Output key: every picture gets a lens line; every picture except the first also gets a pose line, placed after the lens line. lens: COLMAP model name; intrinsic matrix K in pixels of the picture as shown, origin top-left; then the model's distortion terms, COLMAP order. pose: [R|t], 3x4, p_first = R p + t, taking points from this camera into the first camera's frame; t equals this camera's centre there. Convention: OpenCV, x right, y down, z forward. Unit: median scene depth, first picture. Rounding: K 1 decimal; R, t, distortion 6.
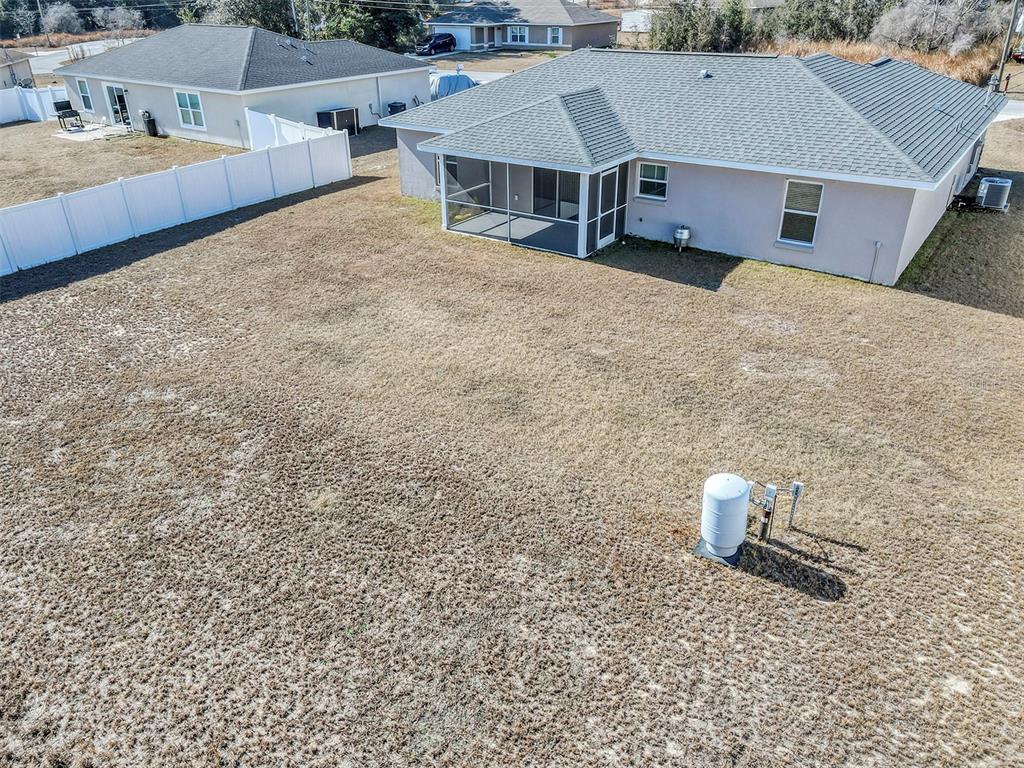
lens RADIAL K [[748.5, 0, 505.9], [0, 748.5, 382.2], [0, 0, 1]] dist [0.004368, 0.005728]
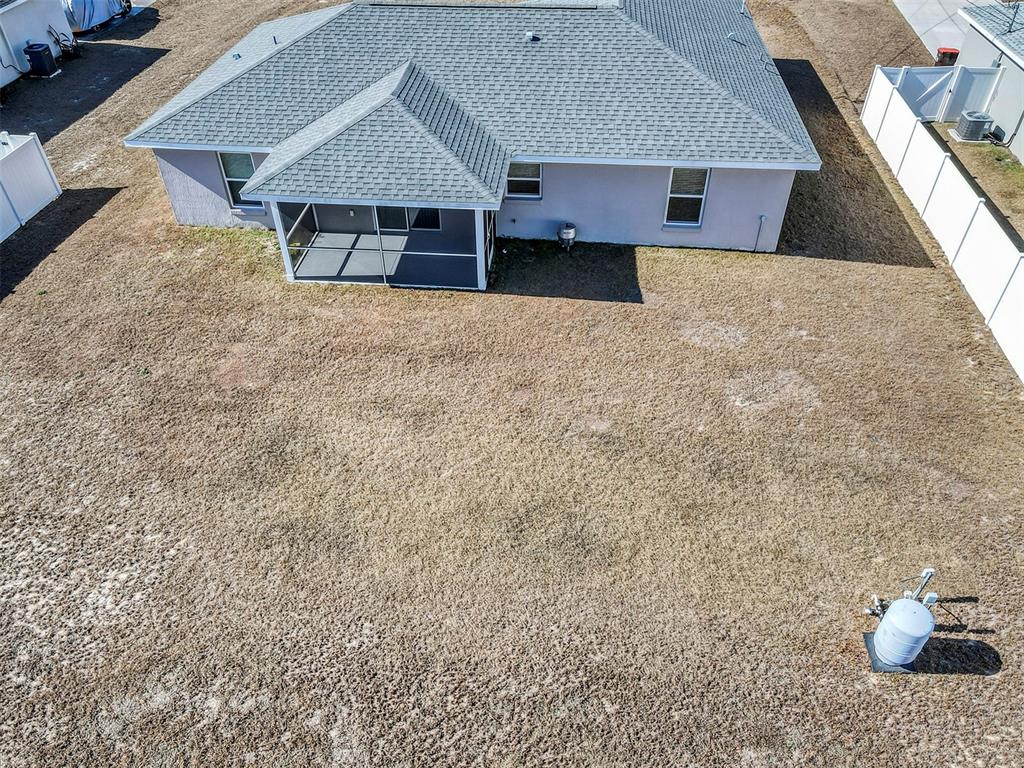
lens RADIAL K [[748.5, 0, 505.9], [0, 748.5, 382.2], [0, 0, 1]] dist [0.004368, 0.005728]
pose [[0.869781, -0.321527, 0.374302, -0.264424], [0.233174, 0.936340, 0.262484, -0.312225], [-0.434870, -0.141026, 0.889382, 0.189220]]
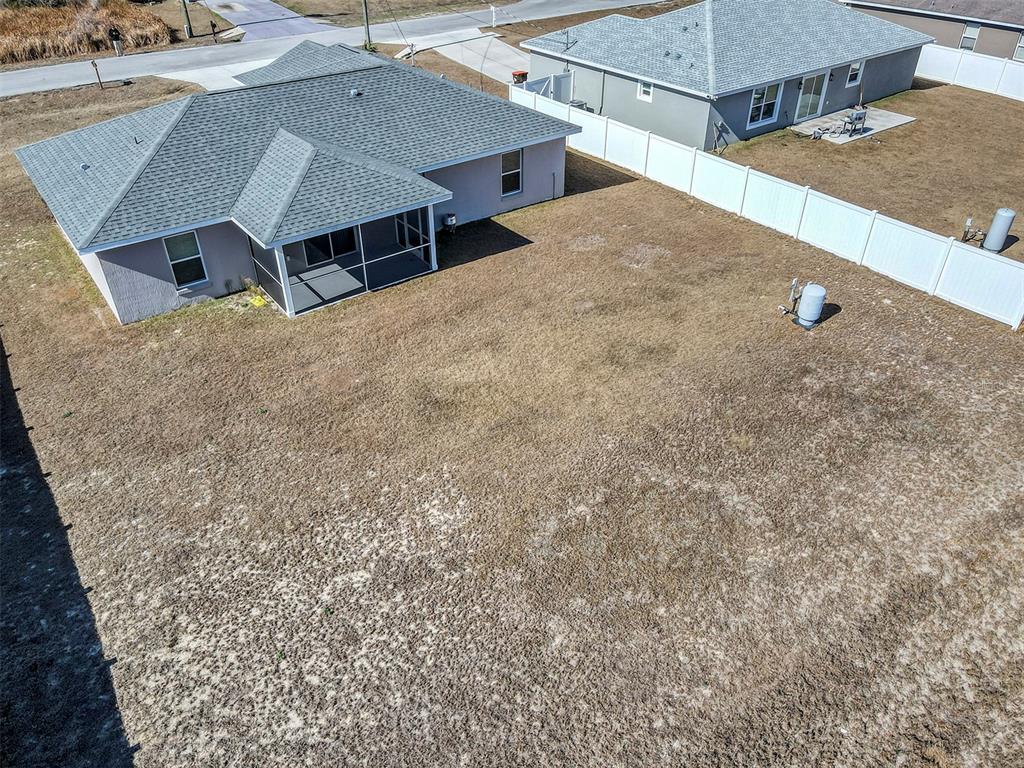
lens RADIAL K [[748.5, 0, 505.9], [0, 748.5, 382.2], [0, 0, 1]] dist [0.004368, 0.005728]
pose [[0.313804, -0.539593, 0.781259, -0.933728], [0.454125, 0.807901, 0.375588, -0.443335], [-0.833845, 0.236928, 0.498565, 0.396583]]
